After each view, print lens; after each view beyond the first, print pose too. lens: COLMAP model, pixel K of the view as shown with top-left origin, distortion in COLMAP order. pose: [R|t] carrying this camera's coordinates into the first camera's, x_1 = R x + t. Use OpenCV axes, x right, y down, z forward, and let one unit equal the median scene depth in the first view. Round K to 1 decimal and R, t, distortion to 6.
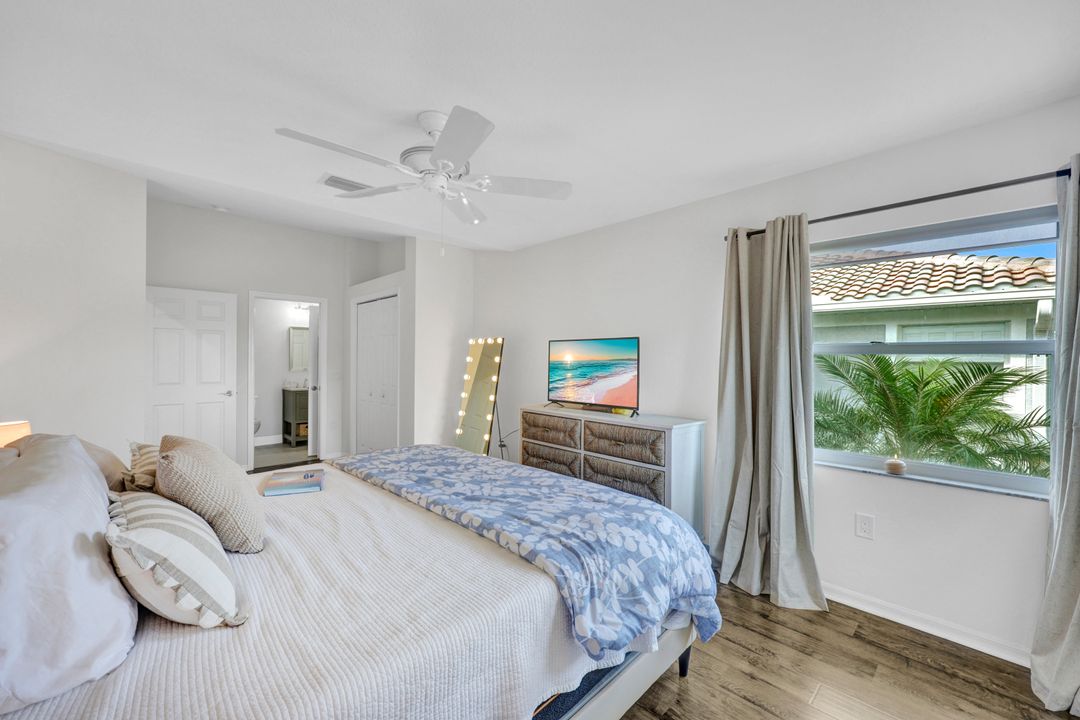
lens RADIAL K [[432.0, 0, 535.2], [0, 432.0, 362.9], [0, 0, 1]] dist [-0.001988, -0.000286]
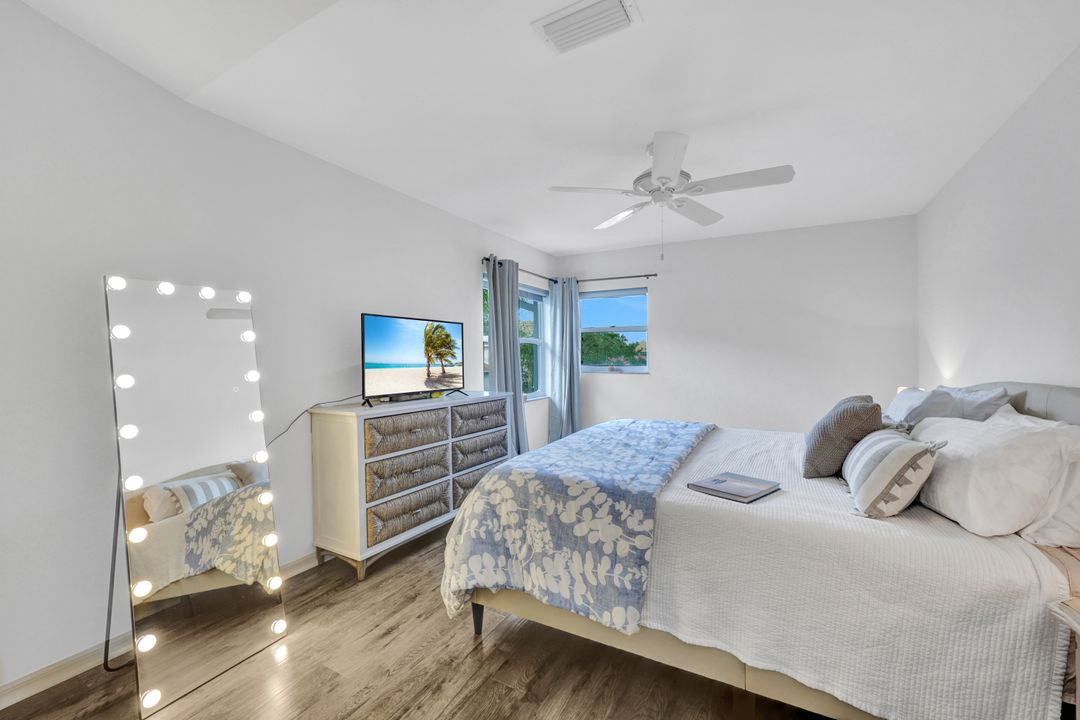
lens RADIAL K [[432.0, 0, 535.2], [0, 432.0, 362.9], [0, 0, 1]] dist [-0.001988, -0.000286]
pose [[-0.276795, -0.022677, 0.960661, -0.834970], [0.006498, 0.999654, 0.025469, 0.014667], [-0.960907, 0.013293, -0.276552, 1.079204]]
